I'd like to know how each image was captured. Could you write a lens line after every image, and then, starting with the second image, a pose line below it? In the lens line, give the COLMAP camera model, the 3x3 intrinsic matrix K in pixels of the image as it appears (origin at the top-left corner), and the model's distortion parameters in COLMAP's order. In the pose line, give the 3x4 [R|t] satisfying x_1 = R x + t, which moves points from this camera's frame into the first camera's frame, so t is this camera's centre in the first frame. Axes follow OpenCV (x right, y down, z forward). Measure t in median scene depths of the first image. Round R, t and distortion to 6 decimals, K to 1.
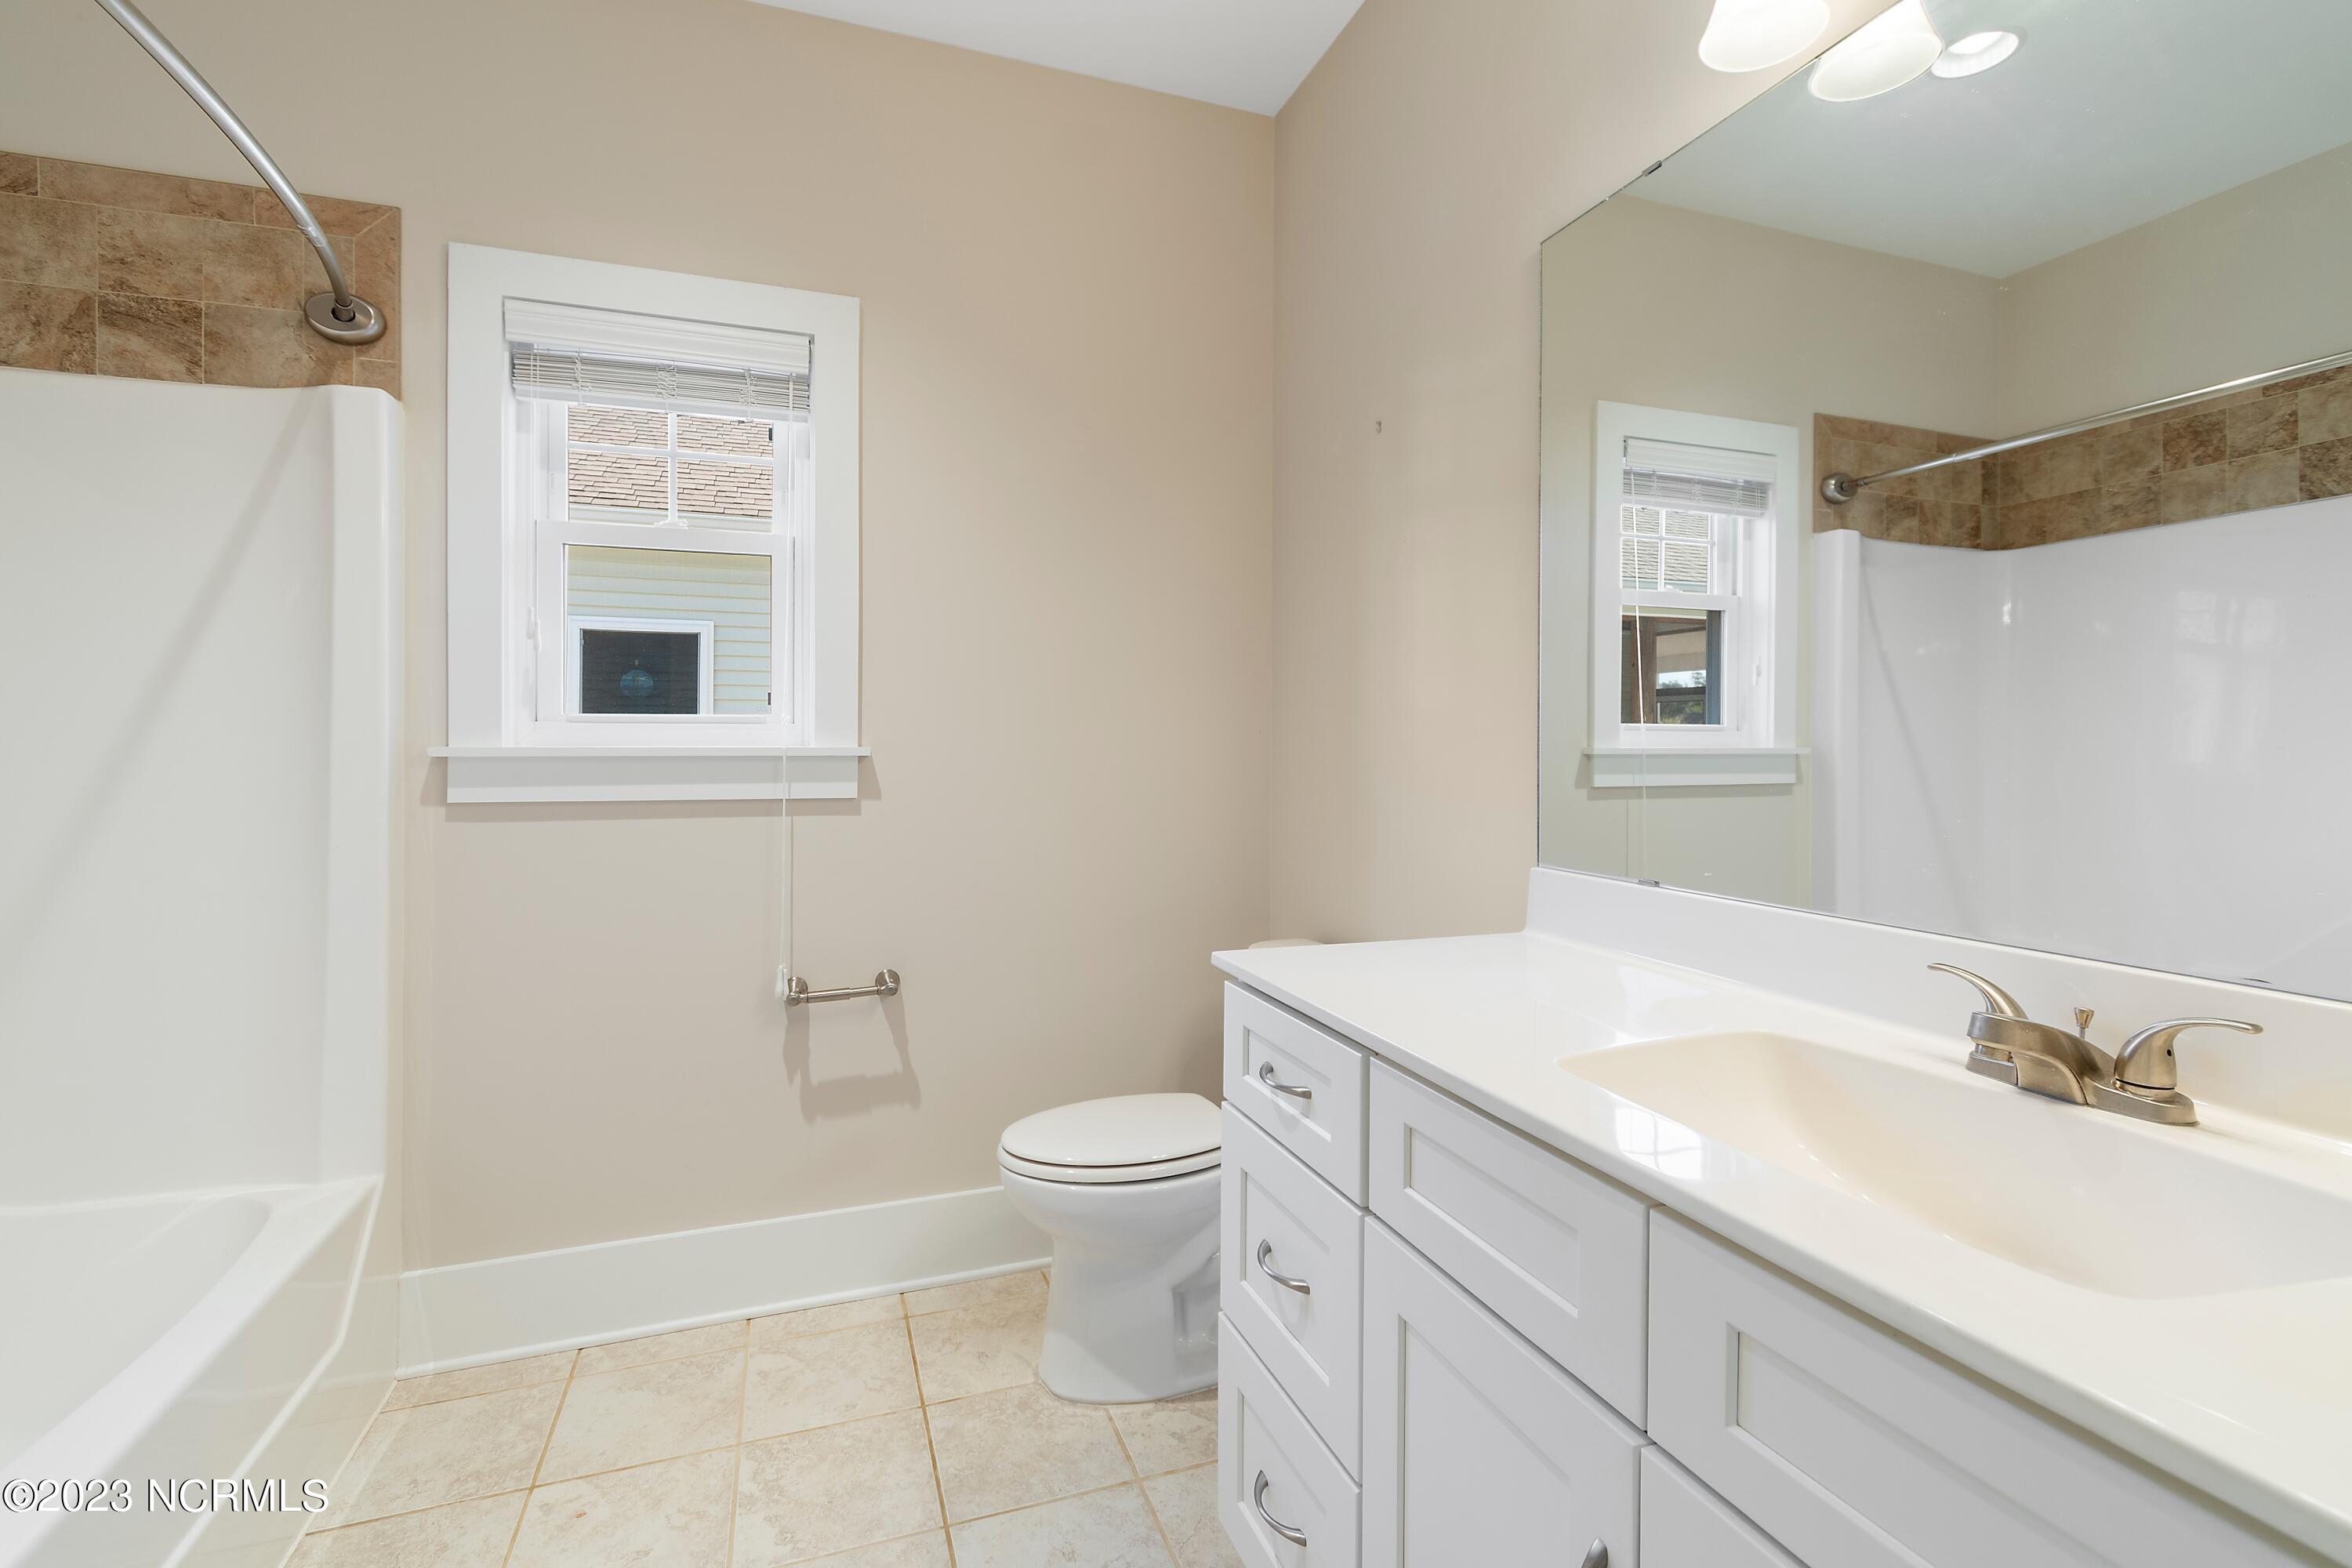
lens RADIAL K [[1044.6, 0, 1166.1], [0, 1044.6, 760.3], [0, 0, 1]] dist [0.006981, -0.004402]
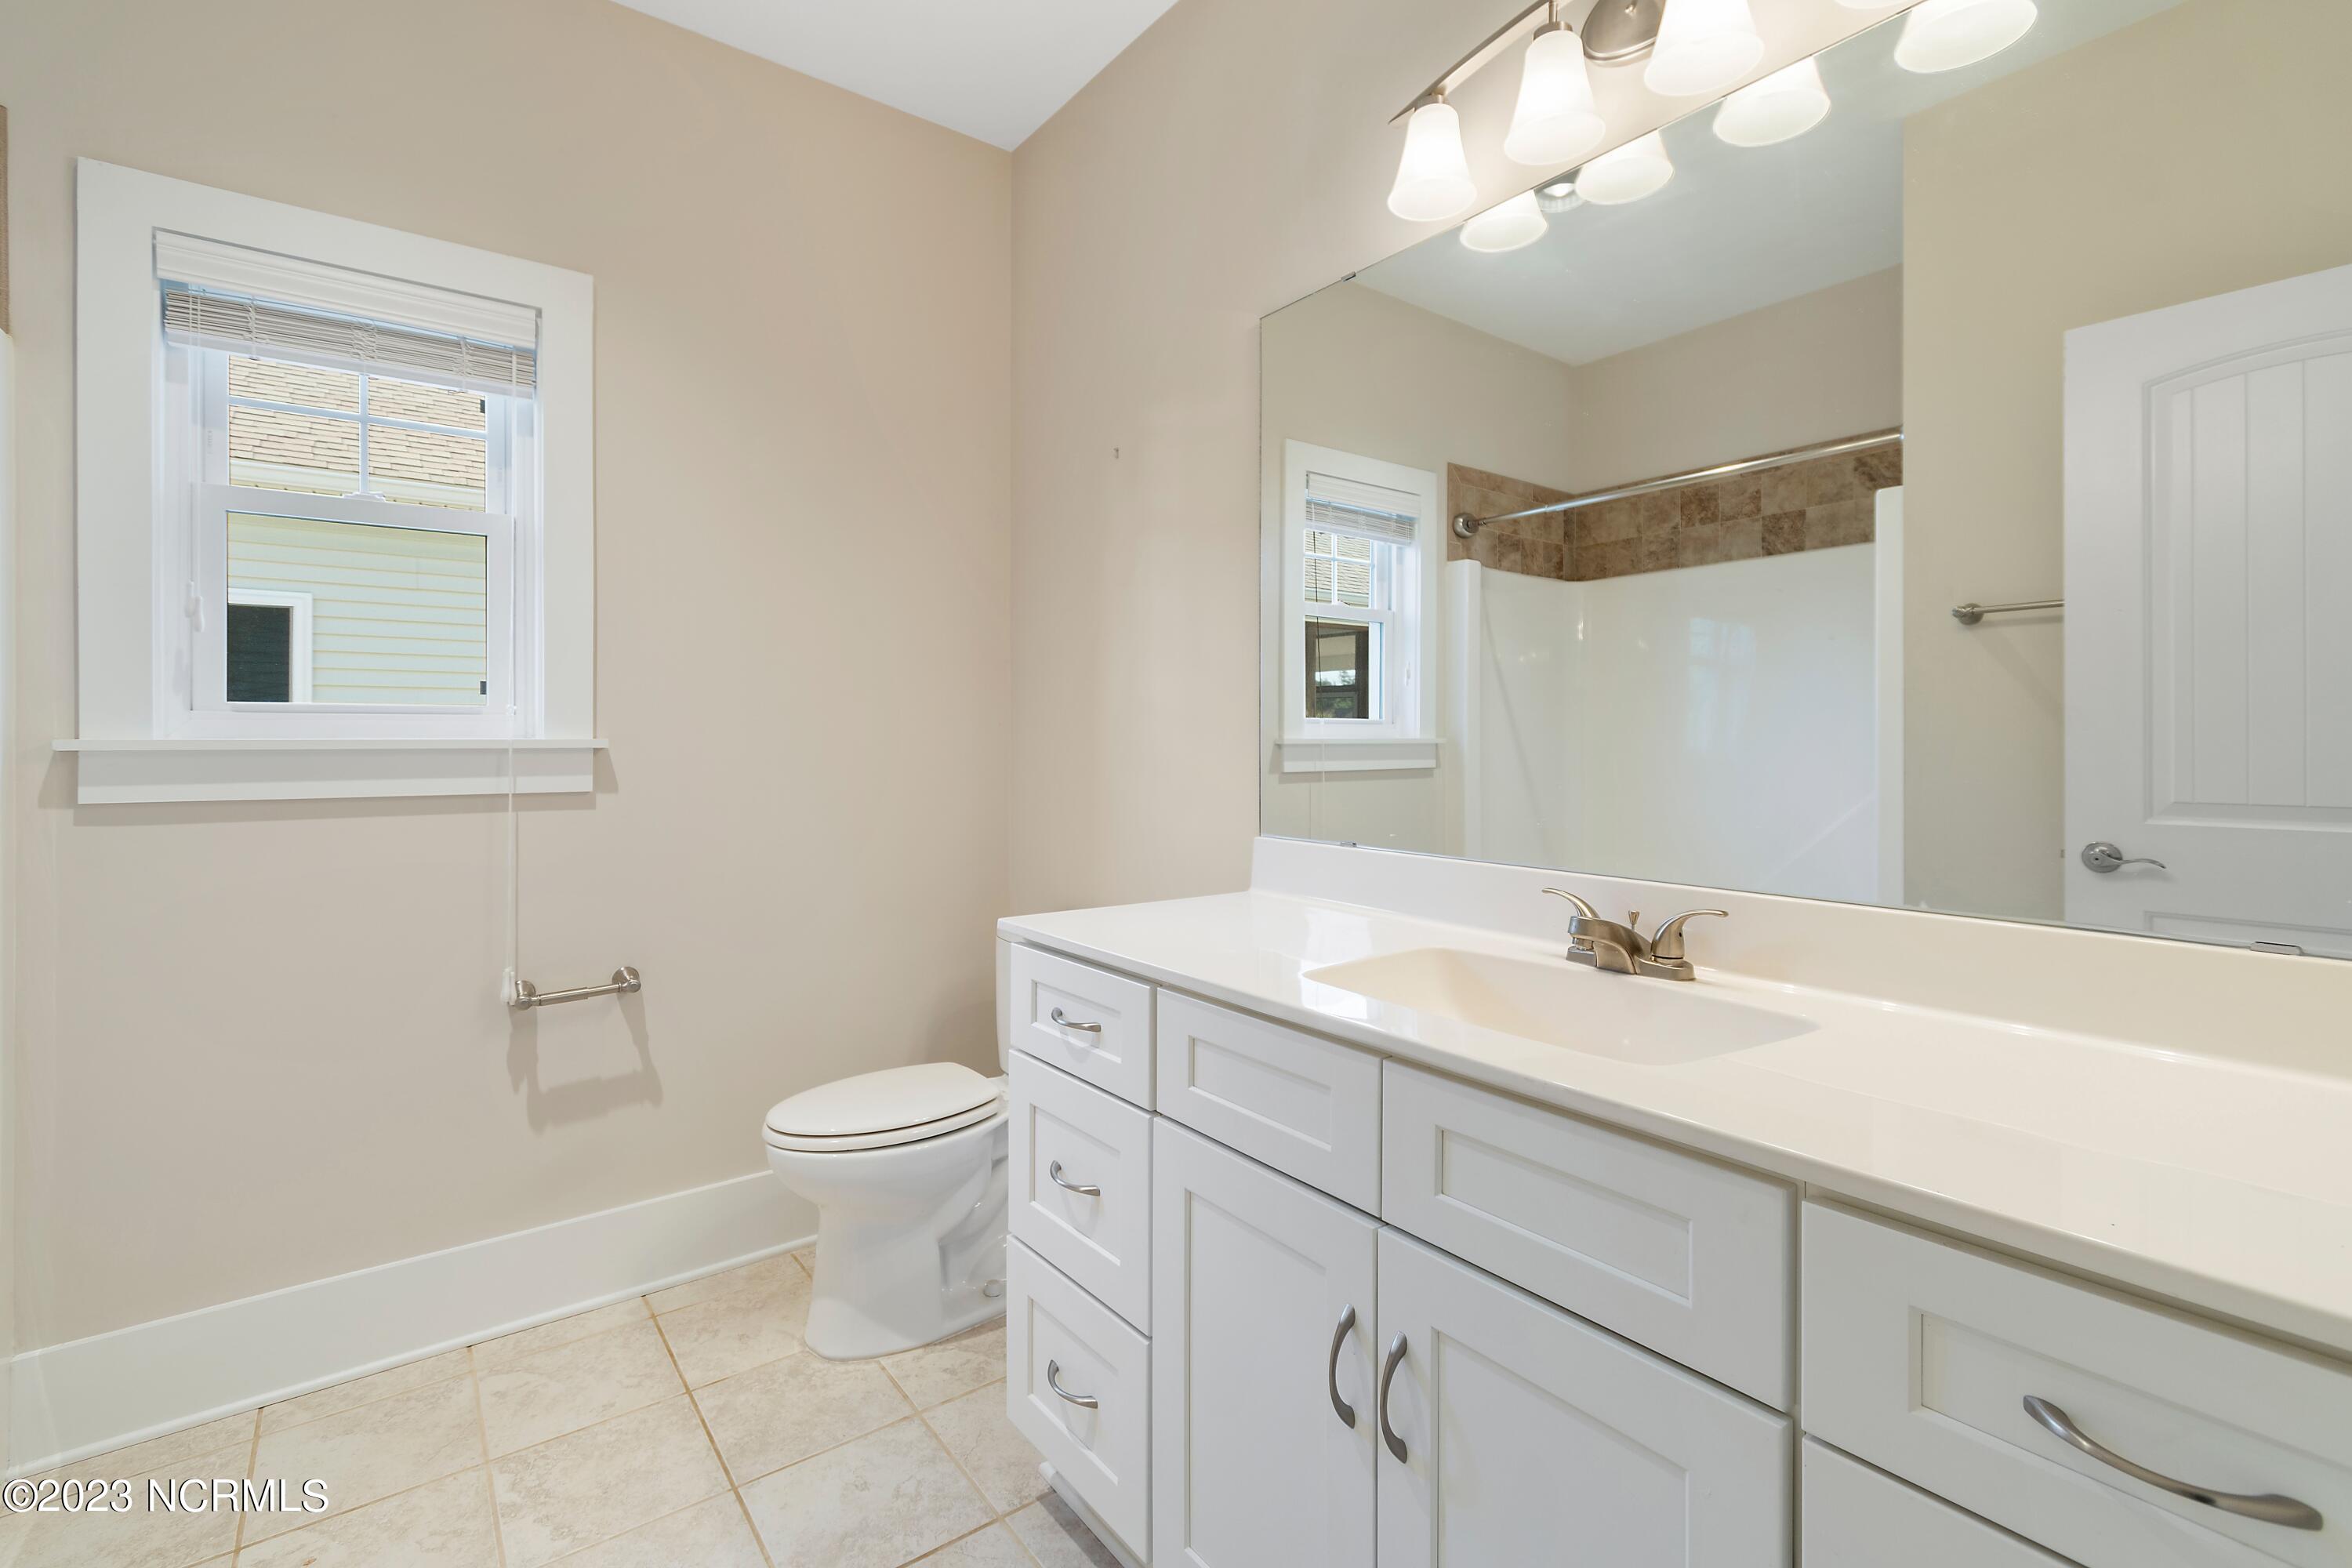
lens RADIAL K [[1044.6, 0, 1166.1], [0, 1044.6, 760.3], [0, 0, 1]] dist [0.006981, -0.004402]
pose [[0.954810, -0.008563, 0.297093, -0.081657], [0.006605, 0.999949, 0.007595, 0.003643], [-0.297143, -0.005289, 0.954818, -0.091033]]
